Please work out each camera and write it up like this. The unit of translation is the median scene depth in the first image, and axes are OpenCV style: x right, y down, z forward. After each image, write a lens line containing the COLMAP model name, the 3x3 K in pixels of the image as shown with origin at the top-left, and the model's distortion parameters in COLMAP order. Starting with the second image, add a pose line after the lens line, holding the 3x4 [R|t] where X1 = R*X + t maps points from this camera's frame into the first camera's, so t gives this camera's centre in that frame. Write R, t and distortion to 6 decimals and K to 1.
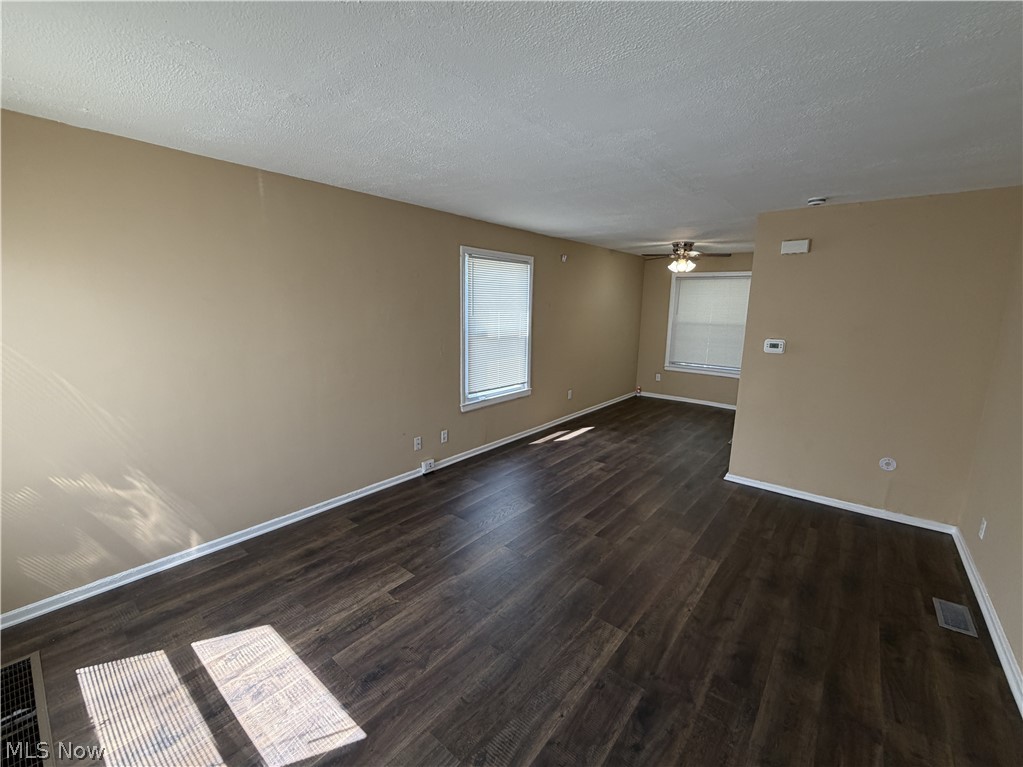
lens RADIAL K [[437.4, 0, 502.2], [0, 437.4, 386.3], [0, 0, 1]] dist [0.001423, 0.000076]
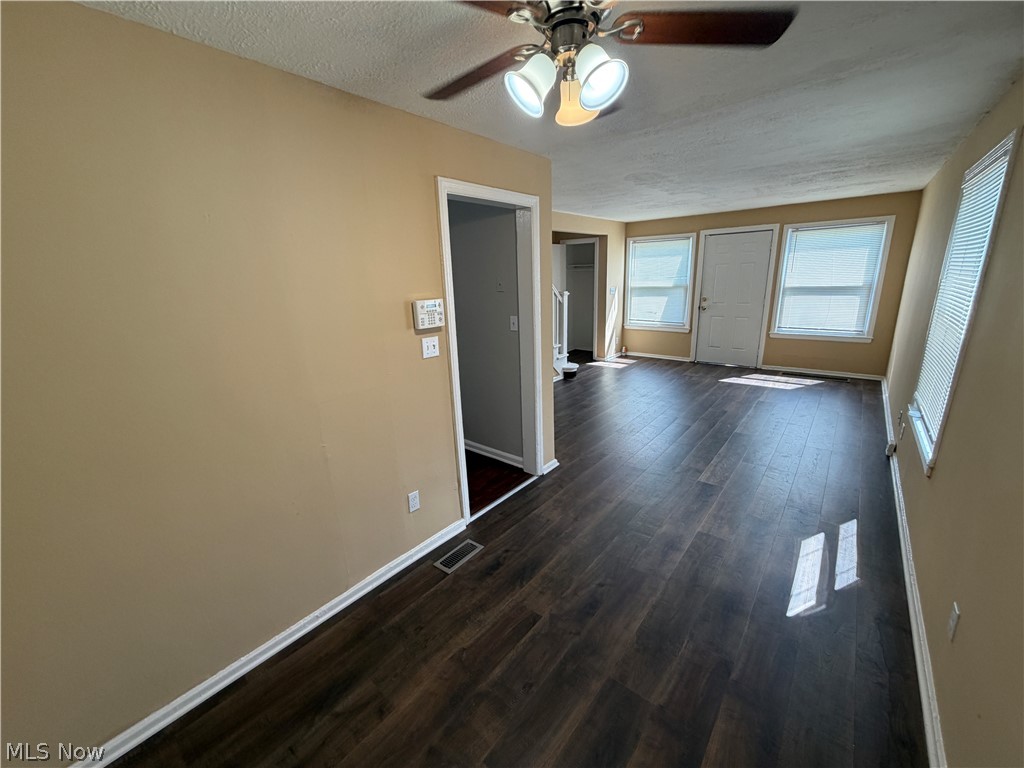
lens RADIAL K [[414.5, 0, 510.1], [0, 414.5, 384.4], [0, 0, 1]] dist [-0.000966, -0.000002]
pose [[-0.999770, 0.021367, -0.001886, 0.777903], [0.018391, 0.899108, 0.437339, -0.406525], [0.011040, 0.437204, -0.899295, 2.182001]]
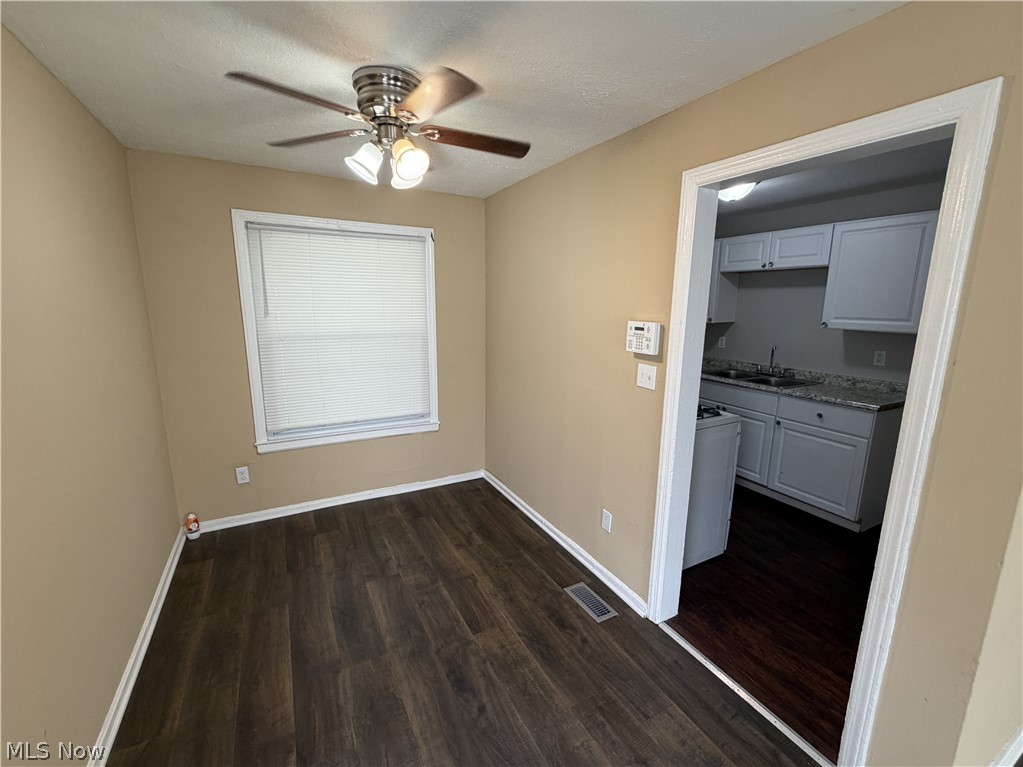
lens RADIAL K [[437.4, 0, 507.5], [0, 437.4, 384.7], [0, 0, 1]] dist [0.001423, 0.000076]
pose [[0.383633, -0.185497, 0.904664, 0.240056], [0.172214, 0.976805, 0.127260, -0.260503], [-0.907286, 0.106974, 0.406679, 1.432297]]
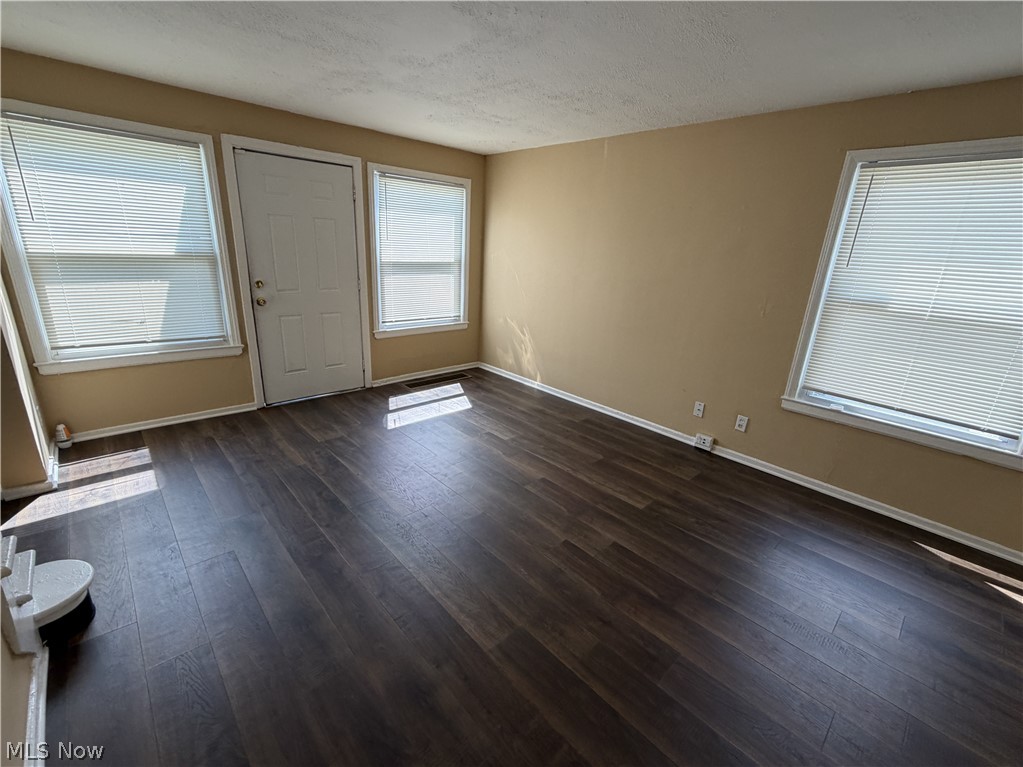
lens RADIAL K [[437.4, 0, 512.9], [0, 437.4, 387.4], [0, 0, 1]] dist [0.001423, 0.000076]
pose [[-0.116257, 0.290004, -0.949938, 0.840333], [-0.241480, 0.919472, 0.310257, -0.114945], [0.963417, 0.265460, -0.036865, 0.833278]]
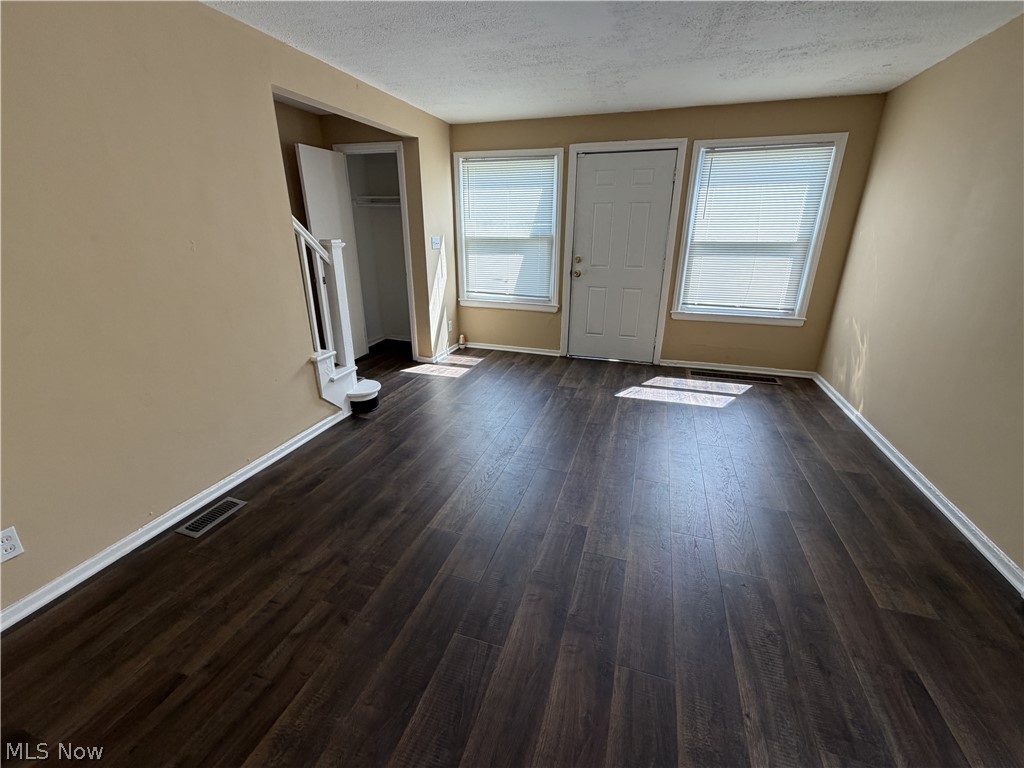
lens RADIAL K [[437.9, 0, 511.5], [0, 437.9, 384.6], [0, 0, 1]] dist [0.001423, 0.000076]
pose [[-0.926616, 0.111793, -0.359005, 0.532285], [-0.087526, 0.864422, 0.495089, -0.188422], [0.365679, 0.490180, -0.791203, 1.346524]]
